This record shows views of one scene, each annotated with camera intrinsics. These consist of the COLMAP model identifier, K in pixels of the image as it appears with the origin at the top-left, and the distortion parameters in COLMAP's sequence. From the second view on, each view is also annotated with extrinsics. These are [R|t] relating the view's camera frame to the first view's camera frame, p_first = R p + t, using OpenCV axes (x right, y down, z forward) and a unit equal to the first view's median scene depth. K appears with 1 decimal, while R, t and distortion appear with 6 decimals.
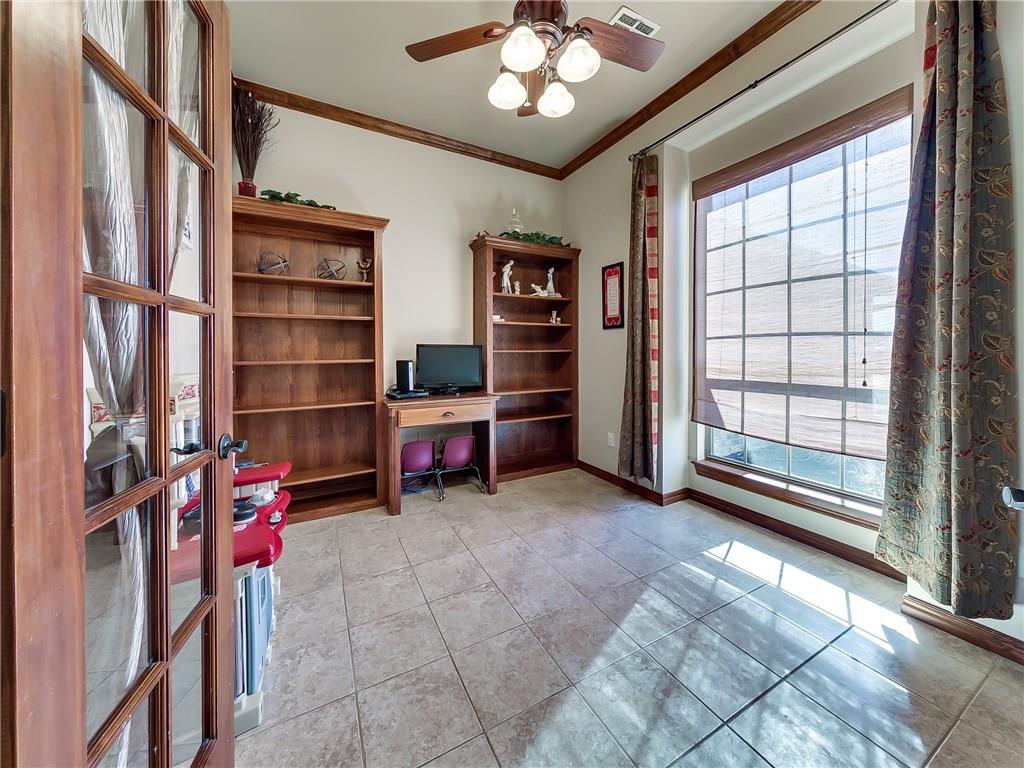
lens RADIAL K [[373.9, 0, 531.4], [0, 373.9, 354.5], [0, 0, 1]] dist [0.010897, -0.001752]
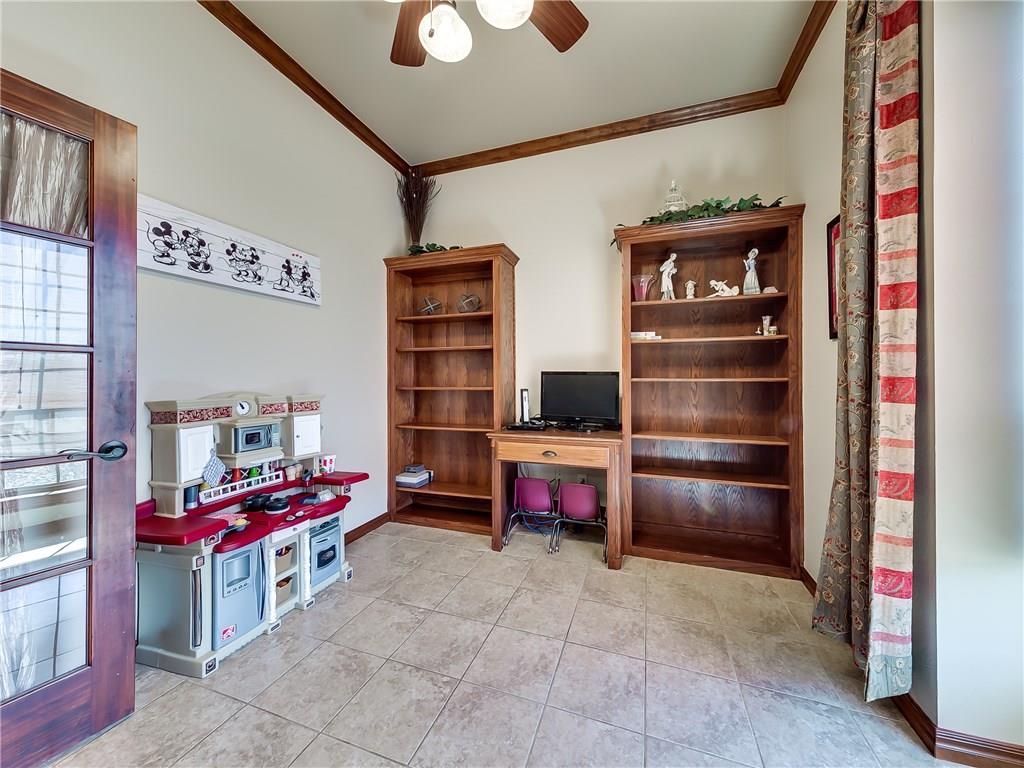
lens RADIAL K [[373.9, 0, 514.9], [0, 373.9, 377.2], [0, 0, 1]] dist [0.010897, -0.001752]
pose [[0.662241, 0.000606, -0.749290, 0.357144], [-0.009470, 0.999927, -0.007561, -0.006490], [0.749231, 0.012103, 0.662198, 0.371110]]
